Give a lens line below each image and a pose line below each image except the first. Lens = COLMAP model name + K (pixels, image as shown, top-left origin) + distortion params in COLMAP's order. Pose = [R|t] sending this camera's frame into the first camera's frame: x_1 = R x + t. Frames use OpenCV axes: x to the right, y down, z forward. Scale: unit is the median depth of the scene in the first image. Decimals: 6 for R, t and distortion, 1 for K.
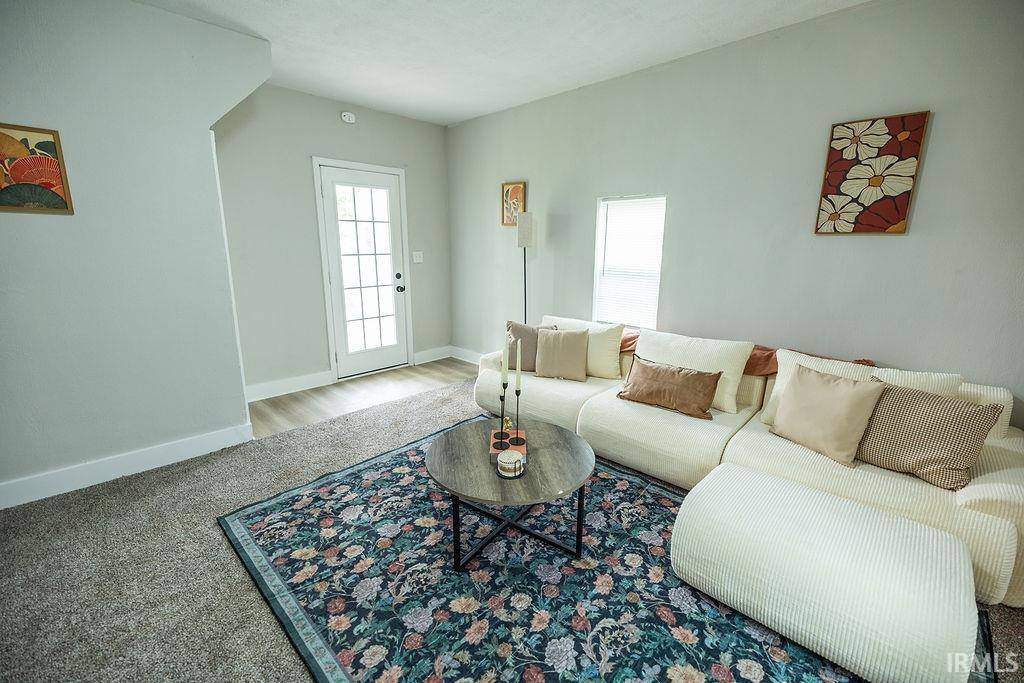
lens RADIAL K [[430.3, 0, 509.9], [0, 430.3, 339.3], [0, 0, 1]] dist [0.001778, 0.000020]
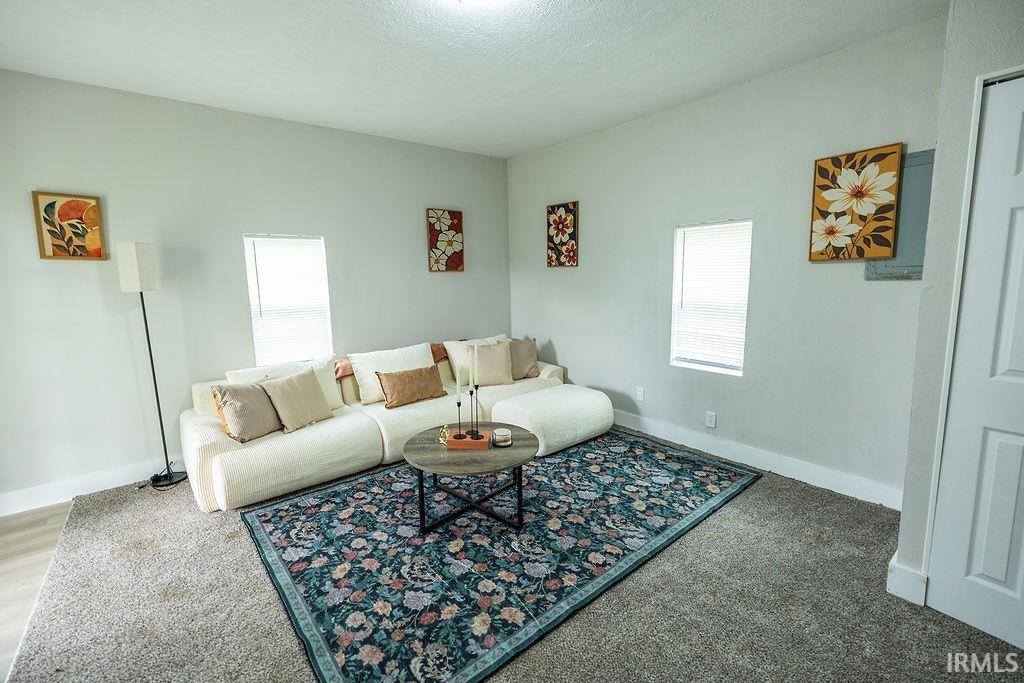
lens RADIAL K [[449.8, 0, 510.1], [0, 449.8, 340.7], [0, 0, 1]] dist [0.003162, 0.000262]
pose [[0.116488, -0.152296, 0.981446, -0.958286], [0.240880, 0.963002, 0.120844, -0.121633], [-0.963539, 0.222334, 0.148863, 0.497980]]
